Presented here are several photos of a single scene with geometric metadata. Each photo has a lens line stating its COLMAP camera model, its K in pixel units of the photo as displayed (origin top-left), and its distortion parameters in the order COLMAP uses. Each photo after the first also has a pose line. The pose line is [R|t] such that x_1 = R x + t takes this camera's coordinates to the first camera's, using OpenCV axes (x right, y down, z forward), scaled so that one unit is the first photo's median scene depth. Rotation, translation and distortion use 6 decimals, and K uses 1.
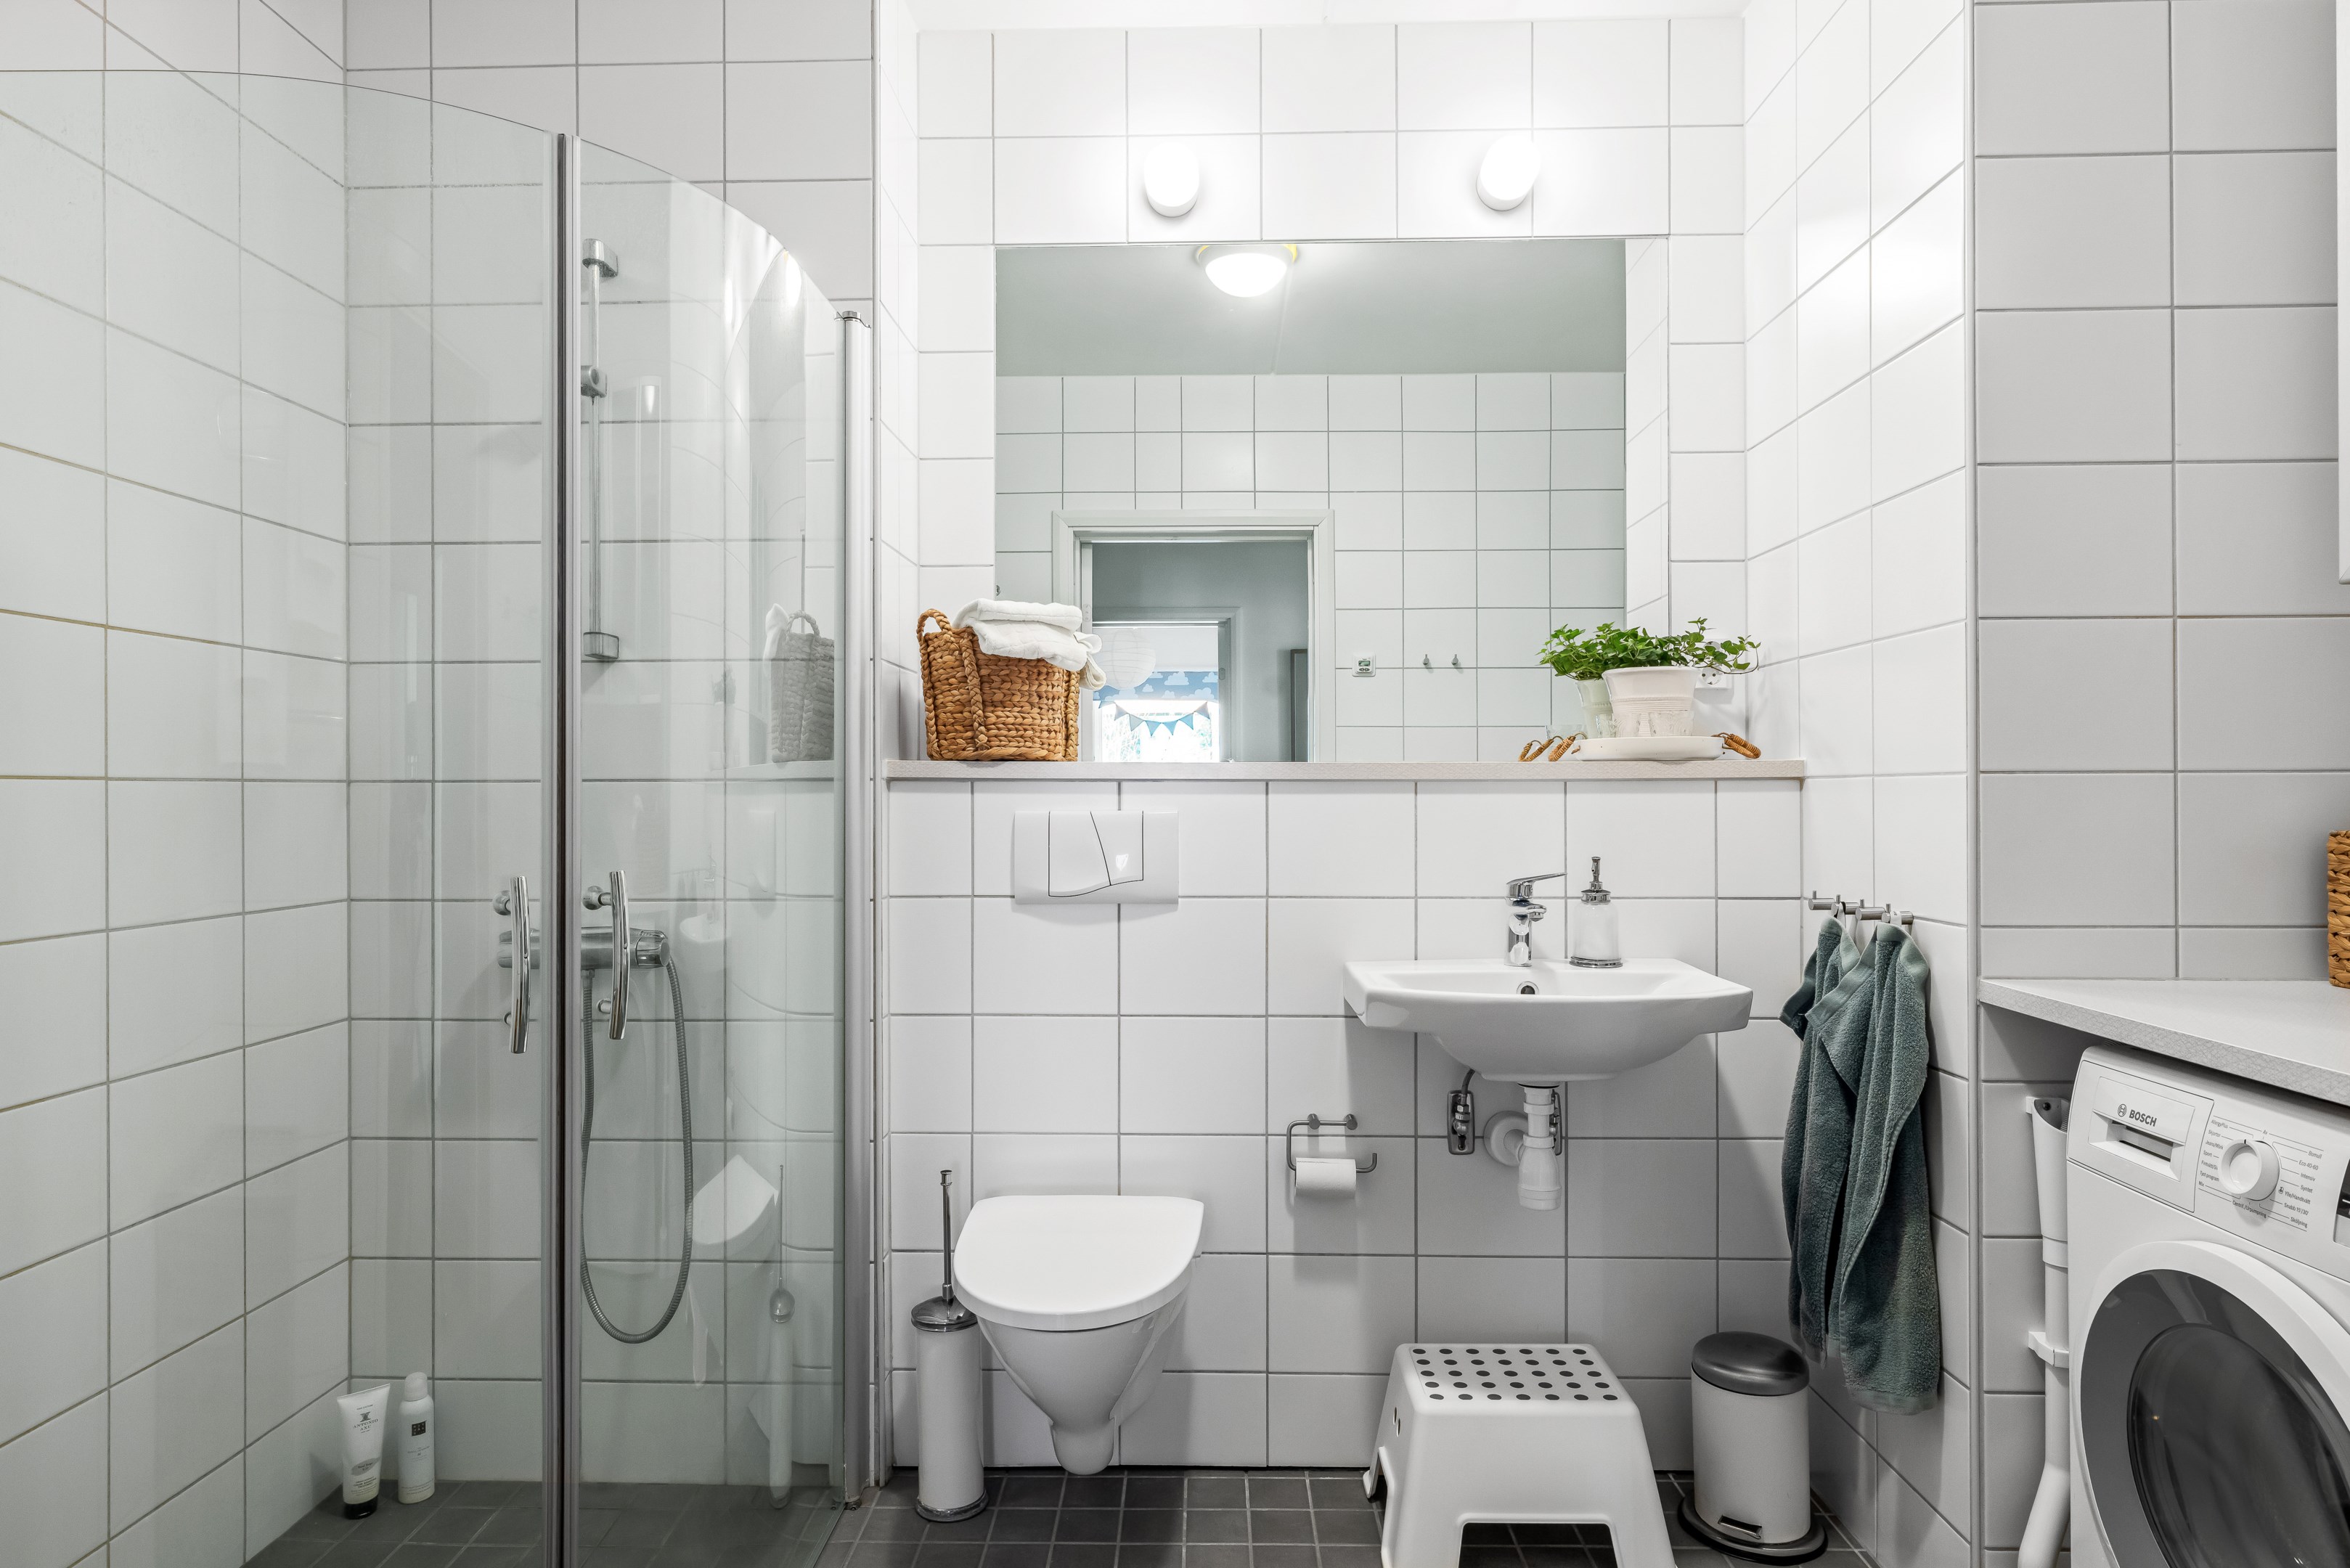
lens RADIAL K [[1358.9, 0, 1174.7], [0, 1358.9, 792.4], [0, 0, 1]] dist [0.001846, 0.001511]
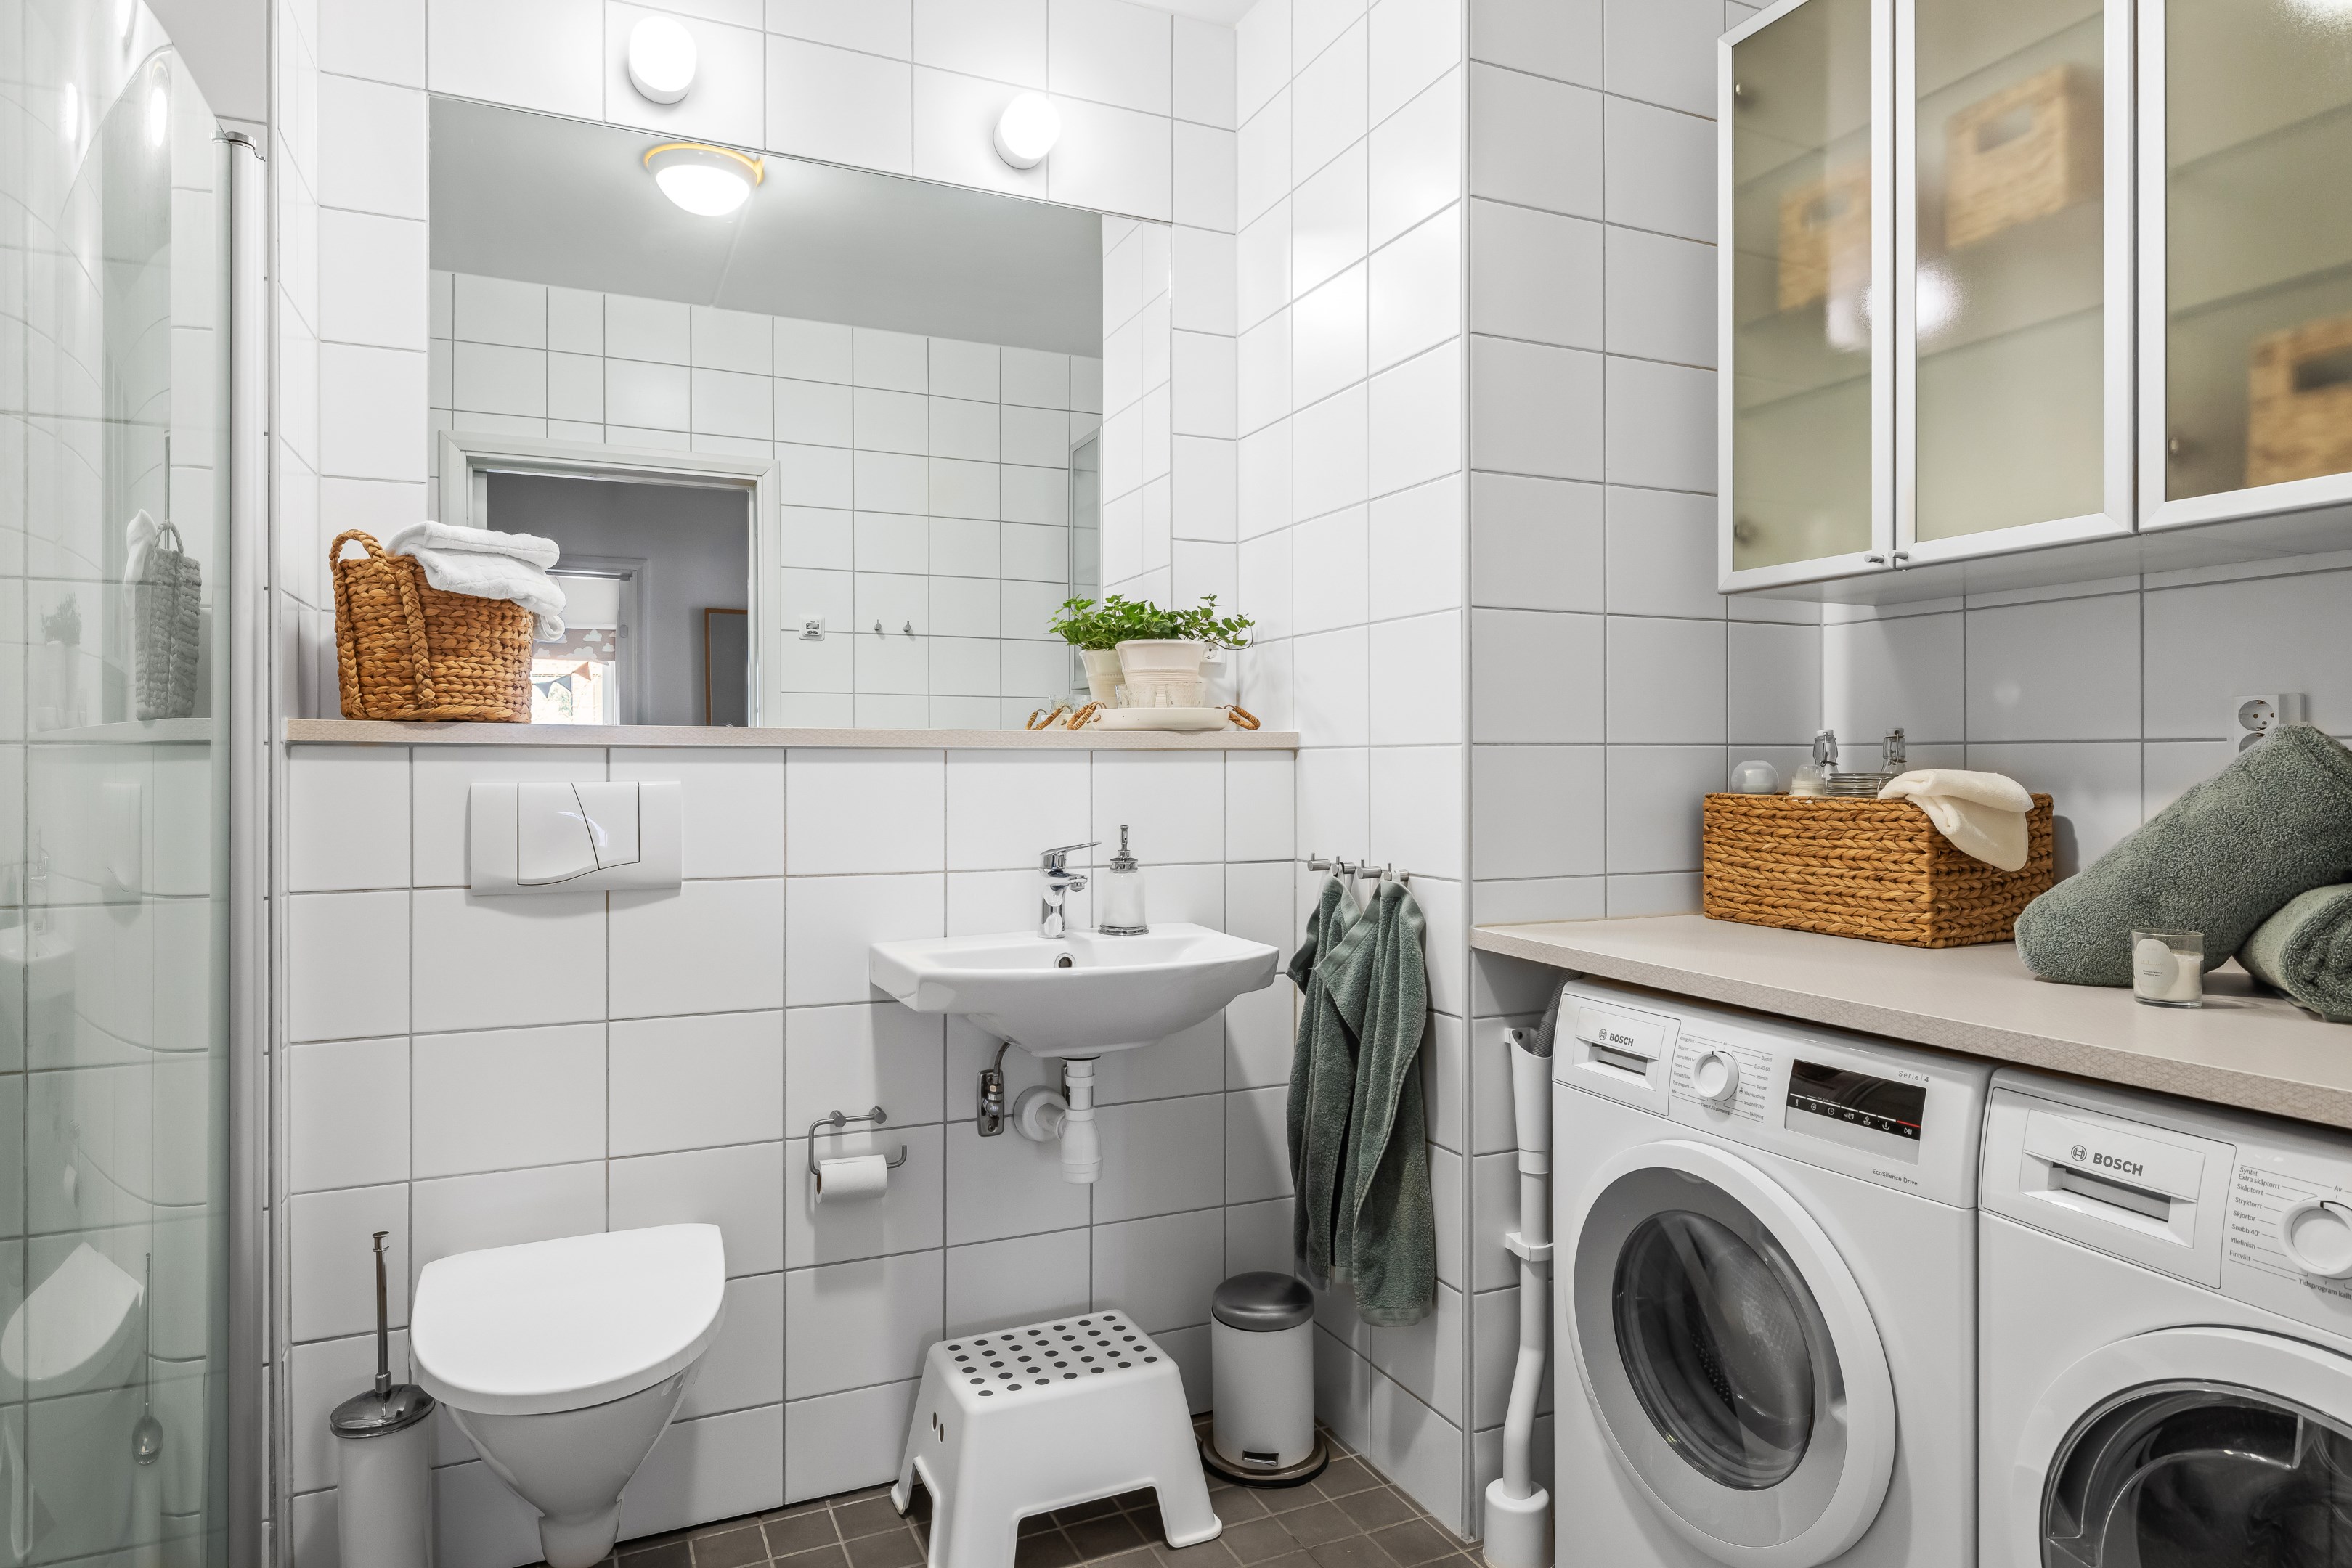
lens RADIAL K [[1359.9, 0, 1175.2], [0, 1359.9, 766.6], [0, 0, 1]] dist [0.001846, 0.001511]
pose [[0.901120, 0.000169, 0.433571, -0.092541], [-0.001276, 0.999997, 0.002262, 0.001371], [-0.433569, -0.002591, 0.901117, 0.073472]]
